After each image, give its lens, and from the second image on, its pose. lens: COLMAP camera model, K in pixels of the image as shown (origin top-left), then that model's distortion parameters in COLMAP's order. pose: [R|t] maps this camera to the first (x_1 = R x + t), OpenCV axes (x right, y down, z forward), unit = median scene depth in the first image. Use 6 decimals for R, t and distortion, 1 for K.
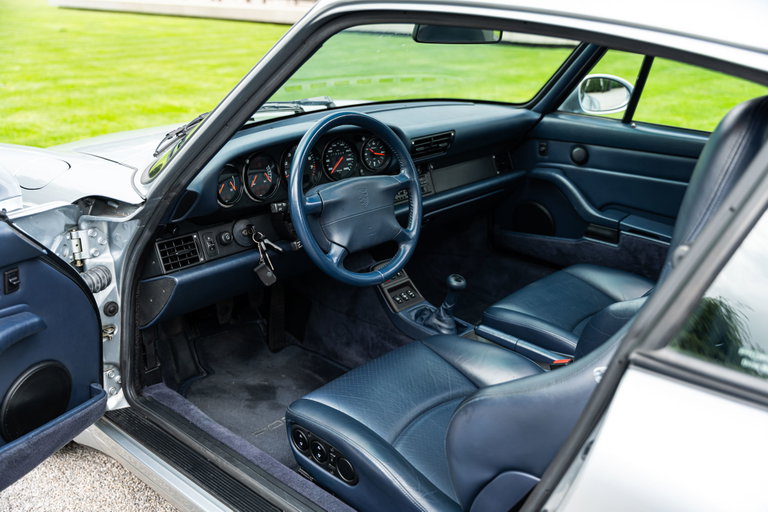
lens RADIAL K [[747.5, 0, 384.0], [0, 747.5, 256.0], [0, 0, 1]] dist [0.012776, 0.011164]
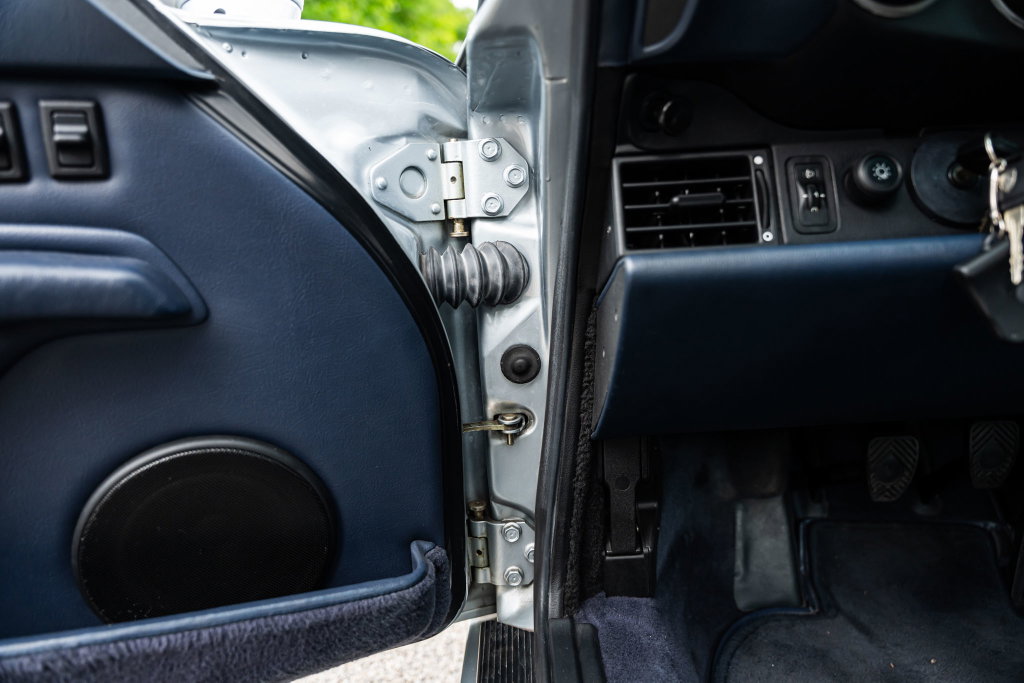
lens RADIAL K [[676.9, 0, 512.0], [0, 676.9, 341.5], [0, 0, 1]] dist [0.002332, -0.027763]
pose [[0.662570, 0.105602, -0.741518, -0.106572], [-0.193601, 0.980513, -0.033350, 0.068782], [0.723547, 0.165655, 0.670103, 0.730894]]
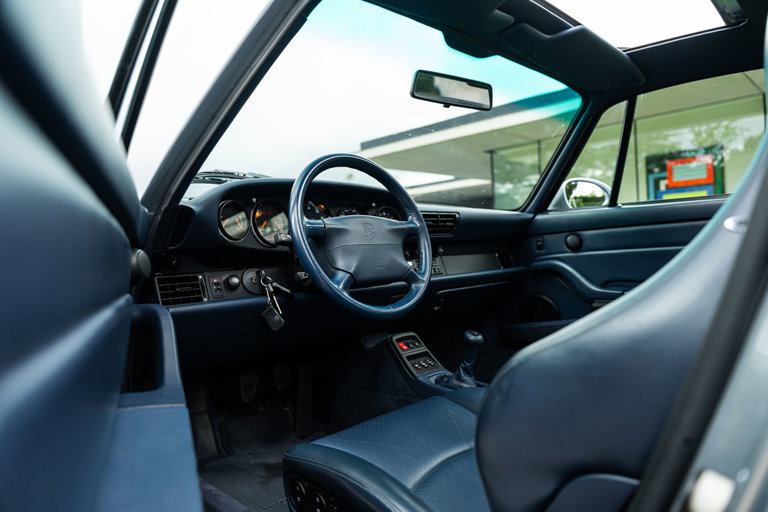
lens RADIAL K [[507.7, 0, 384.0], [0, 507.7, 256.0], [0, 0, 1]] dist [0.002332, -0.027763]
pose [[0.996700, -0.059958, -0.054711, 0.024767], [0.038251, 0.941470, -0.334919, 0.172666], [0.071590, 0.331721, 0.940657, 0.365066]]
